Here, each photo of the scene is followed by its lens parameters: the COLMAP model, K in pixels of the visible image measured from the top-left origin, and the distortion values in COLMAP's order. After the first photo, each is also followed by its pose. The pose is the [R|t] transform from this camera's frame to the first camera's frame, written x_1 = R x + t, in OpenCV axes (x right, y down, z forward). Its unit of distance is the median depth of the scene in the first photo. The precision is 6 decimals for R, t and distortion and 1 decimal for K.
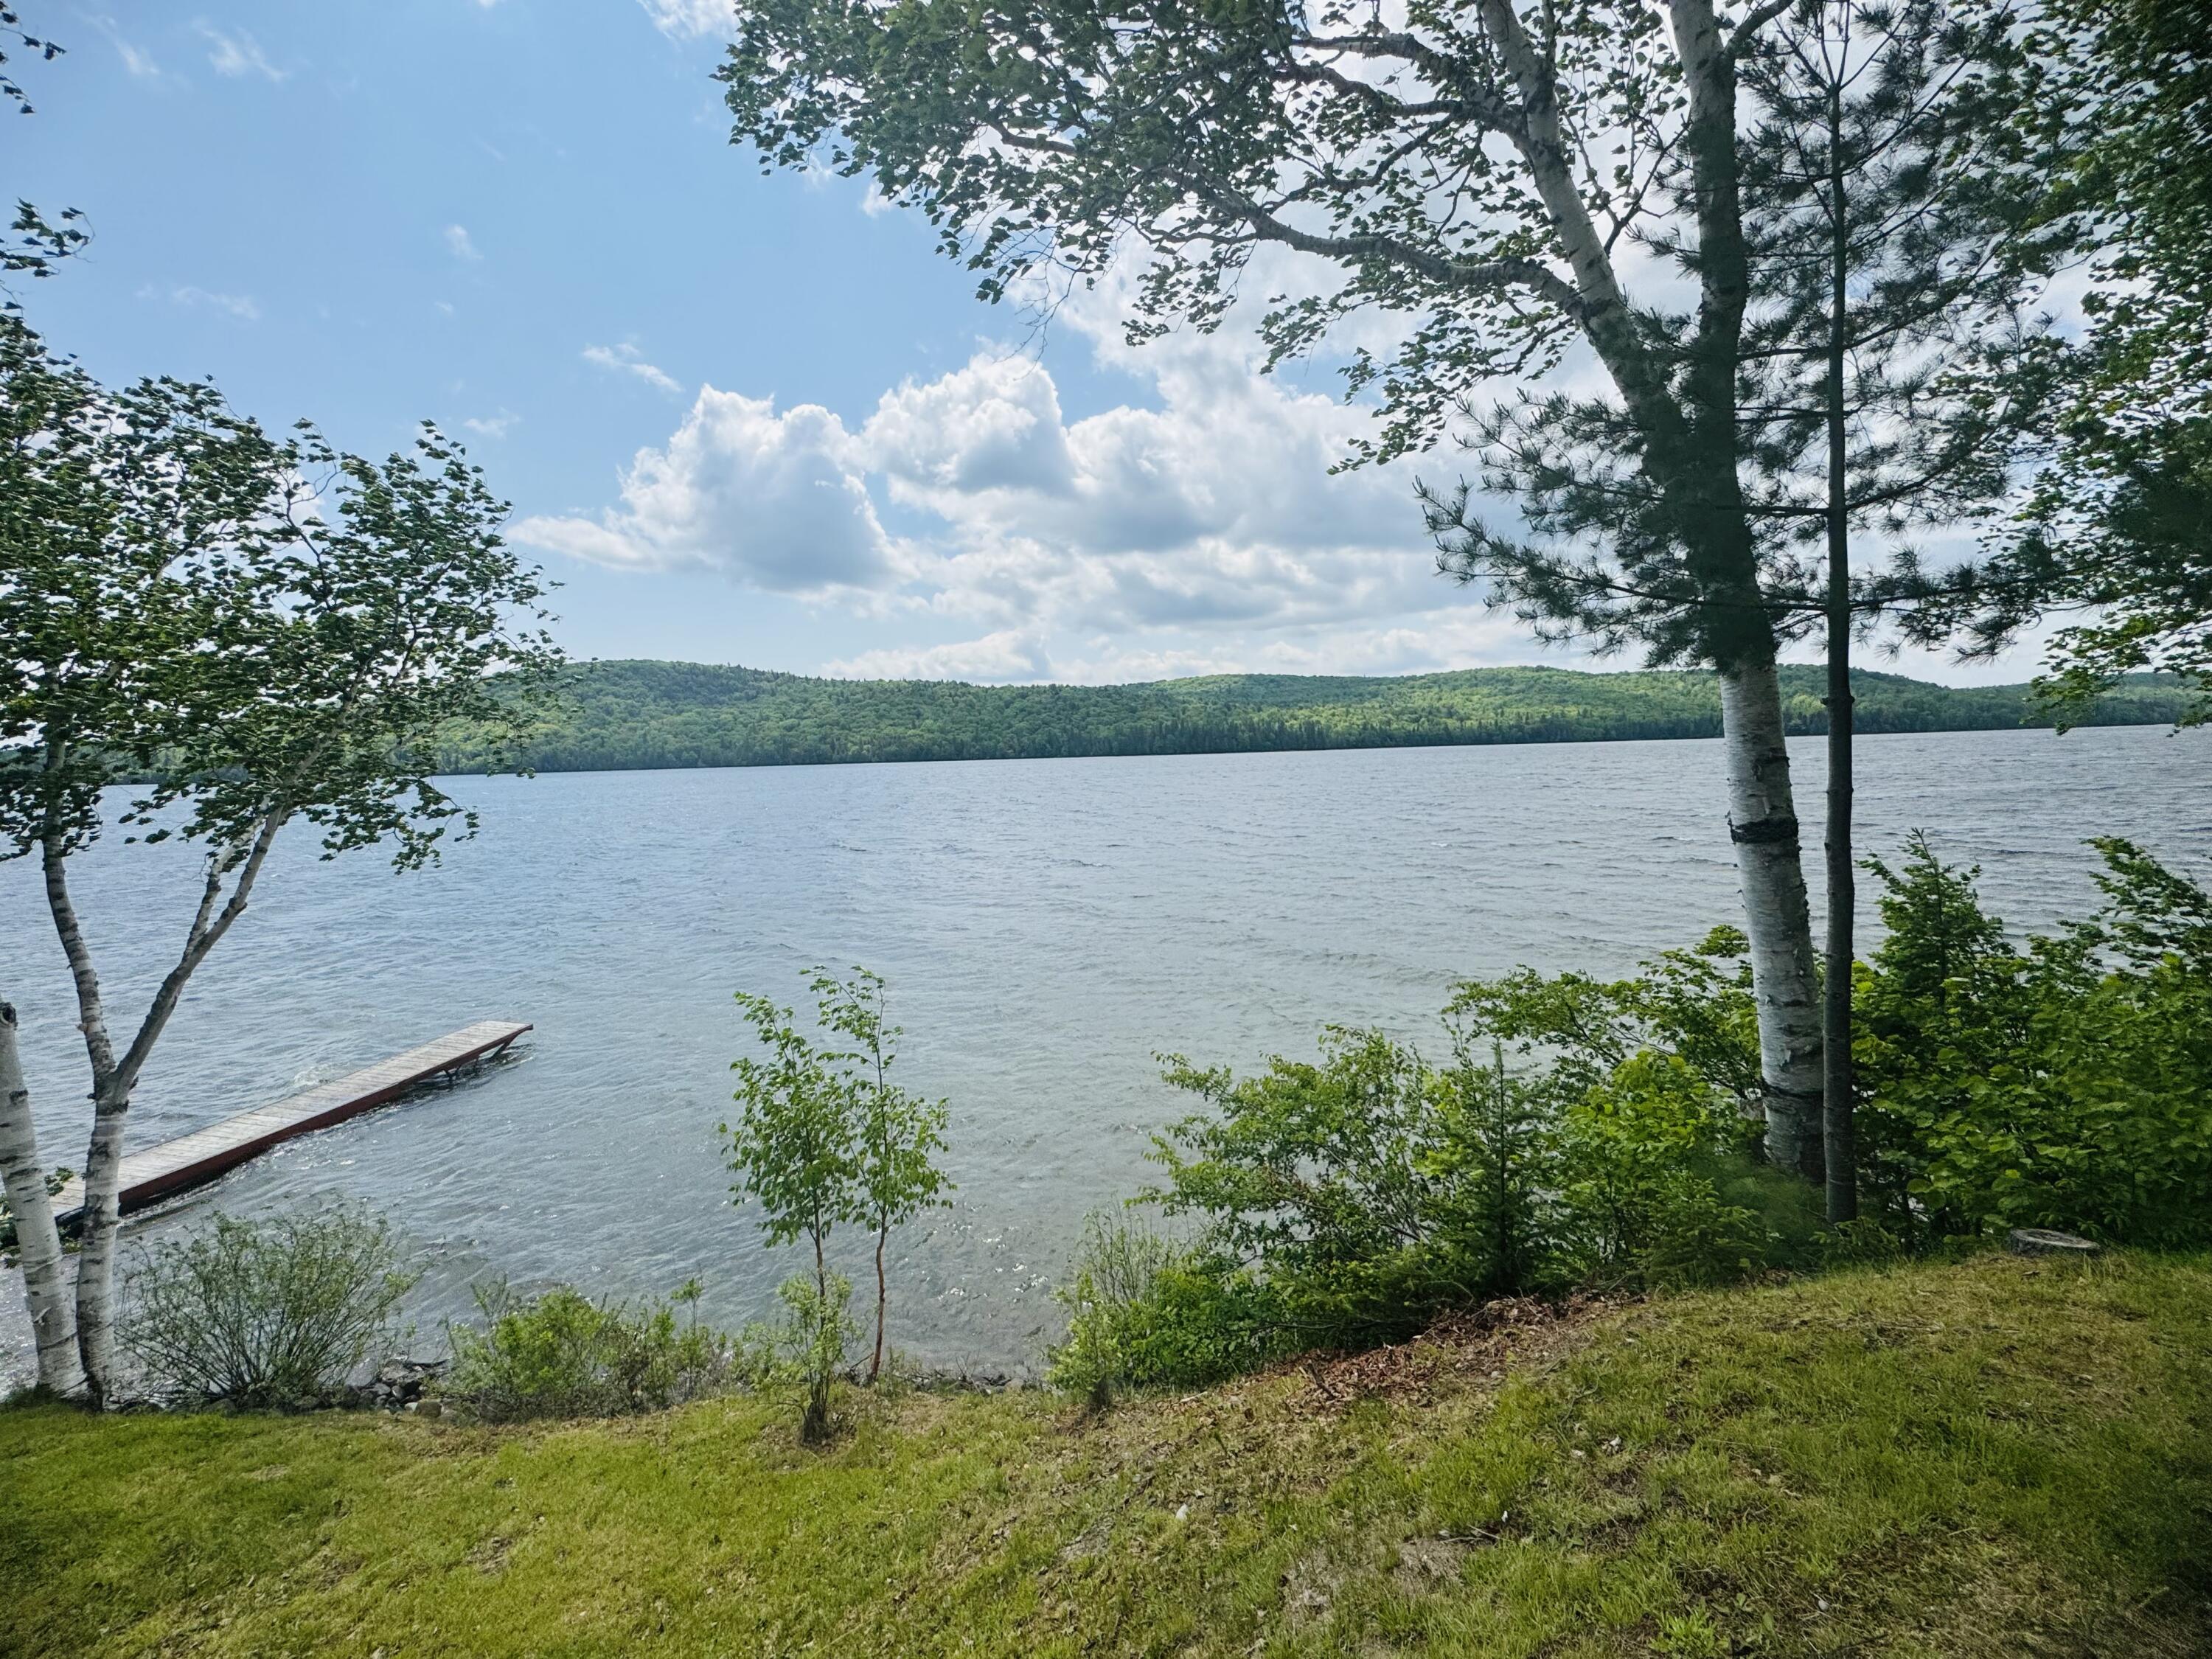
lens RADIAL K [[882.7, 0, 1111.2], [0, 882.7, 831.1], [0, 0, 1]] dist [-0.006421, 0.000809]
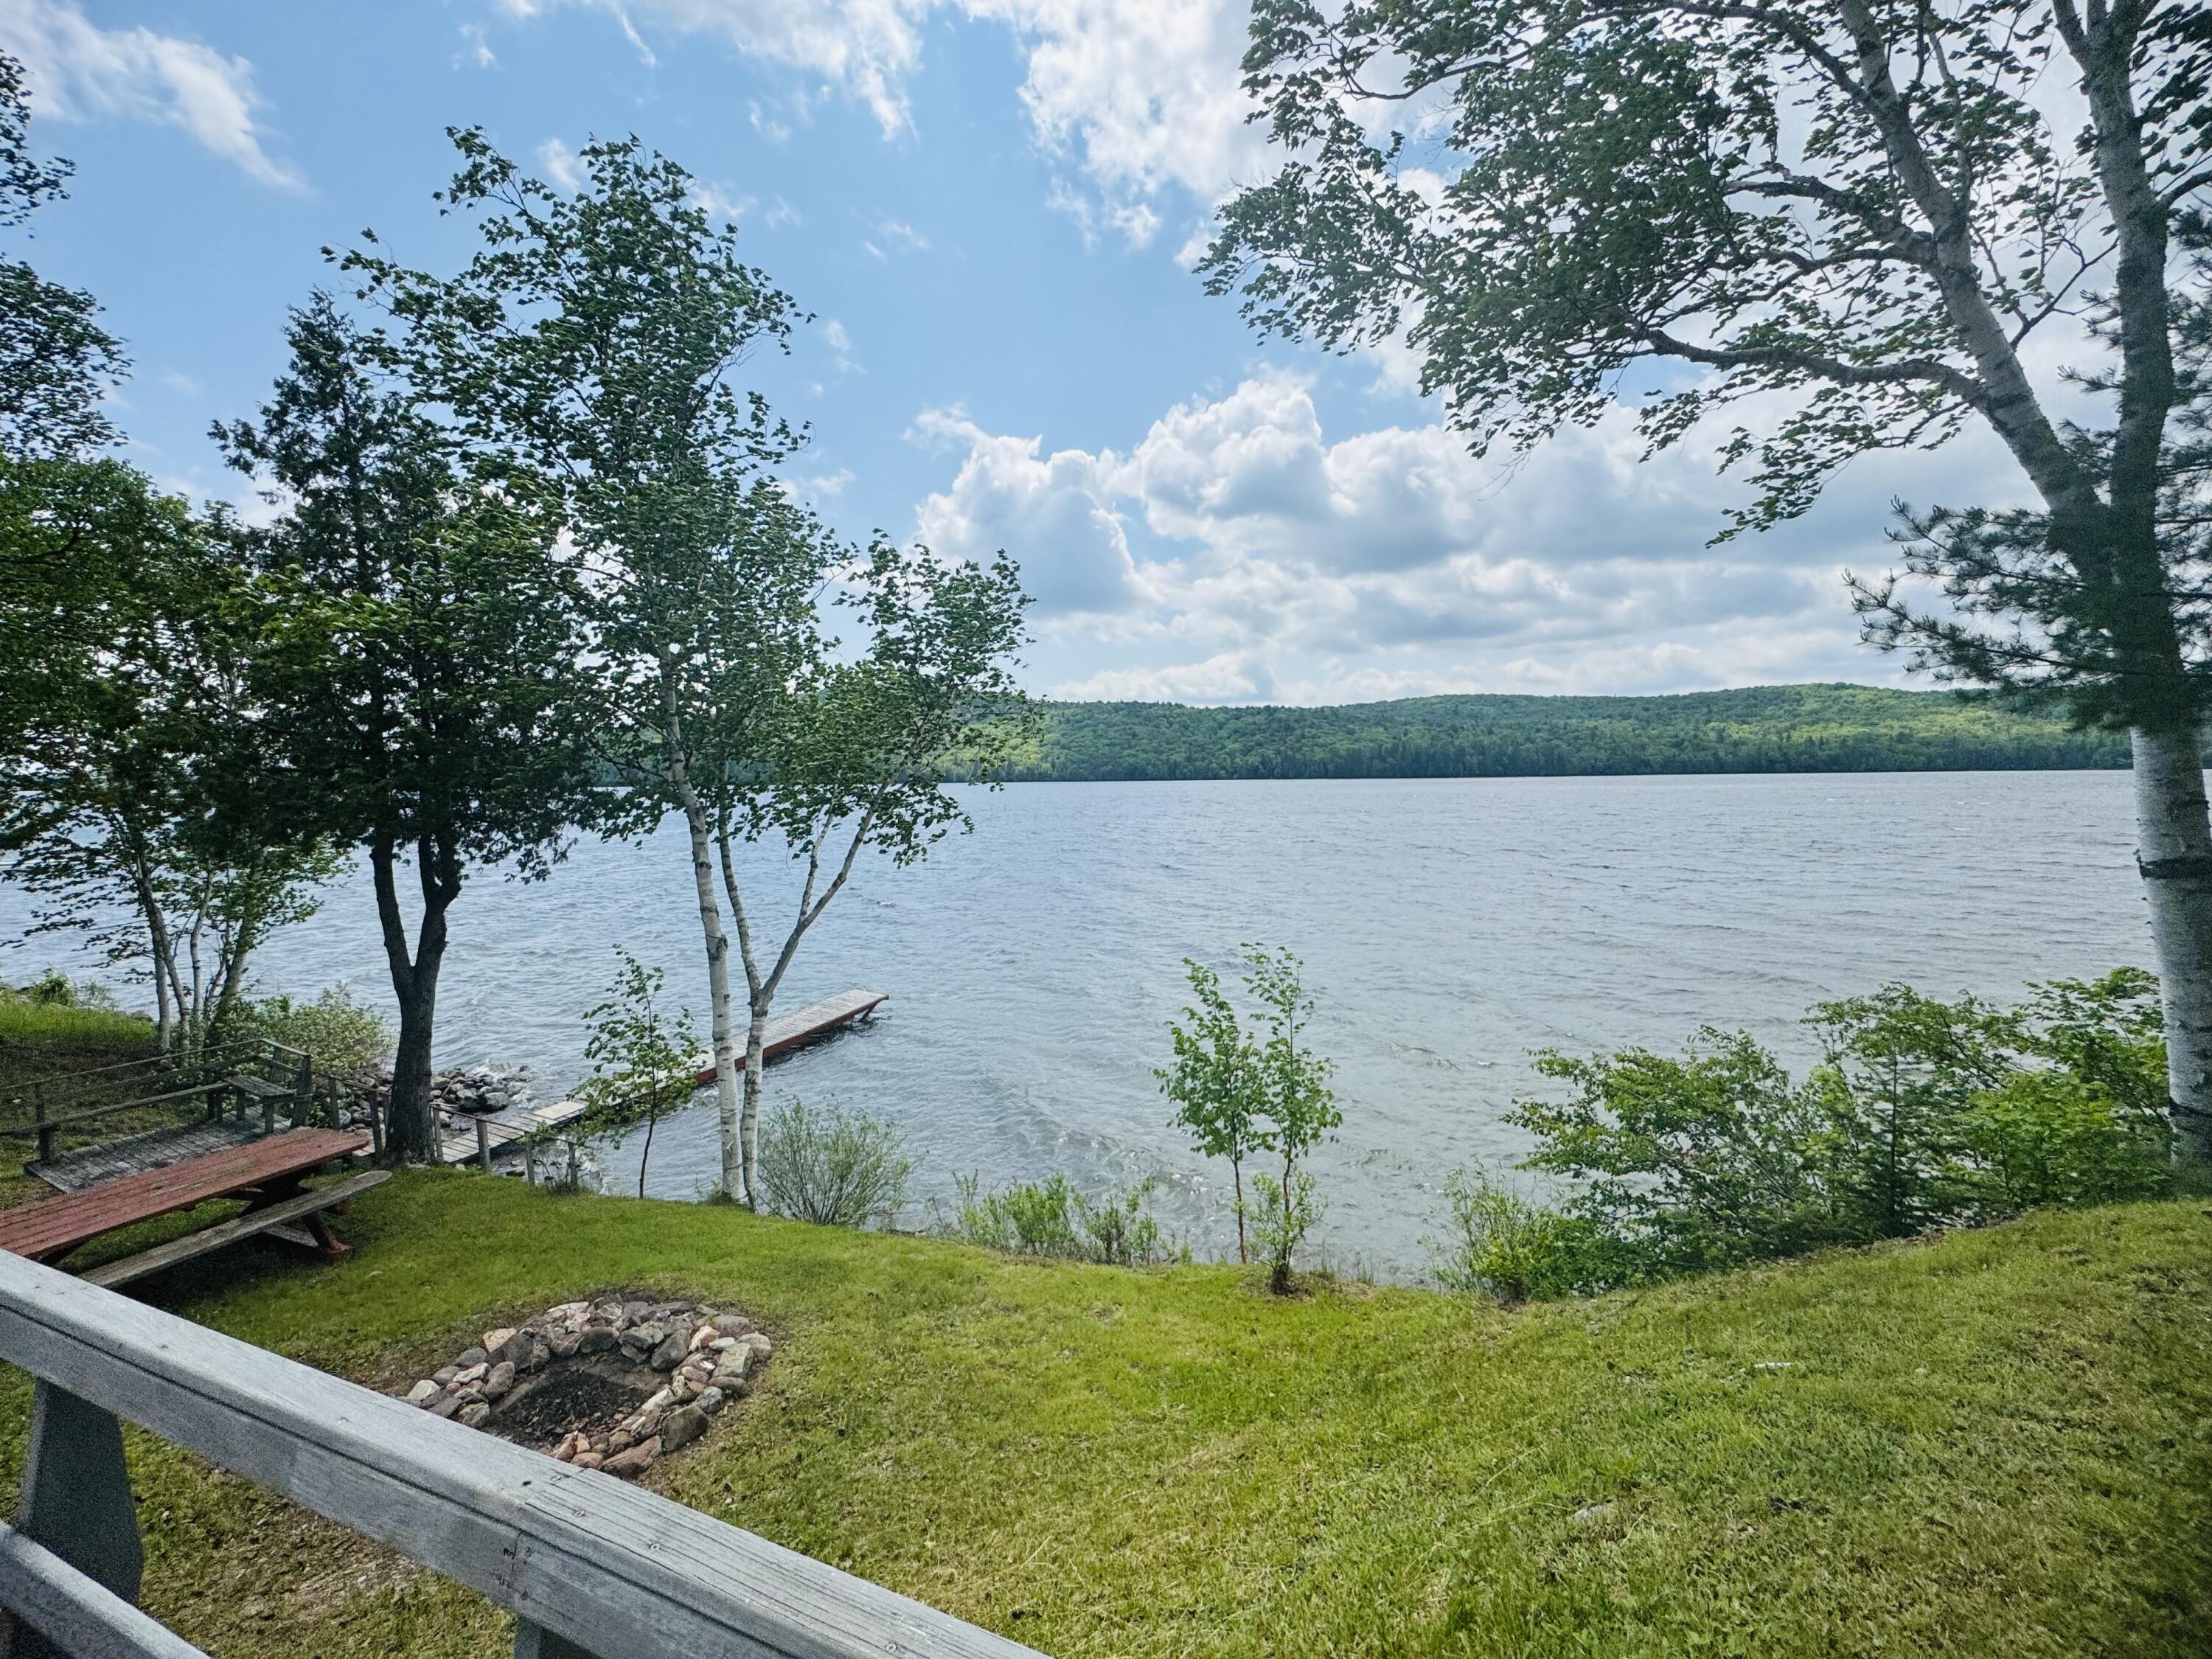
lens RADIAL K [[882.7, 0, 1110.0], [0, 882.7, 835.6], [0, 0, 1]] dist [-0.006421, 0.000809]
pose [[0.971650, 0.030341, -0.234470, -0.223053], [-0.034623, 0.999300, -0.014168, 0.020648], [0.233876, 0.021885, 0.972020, -0.279694]]
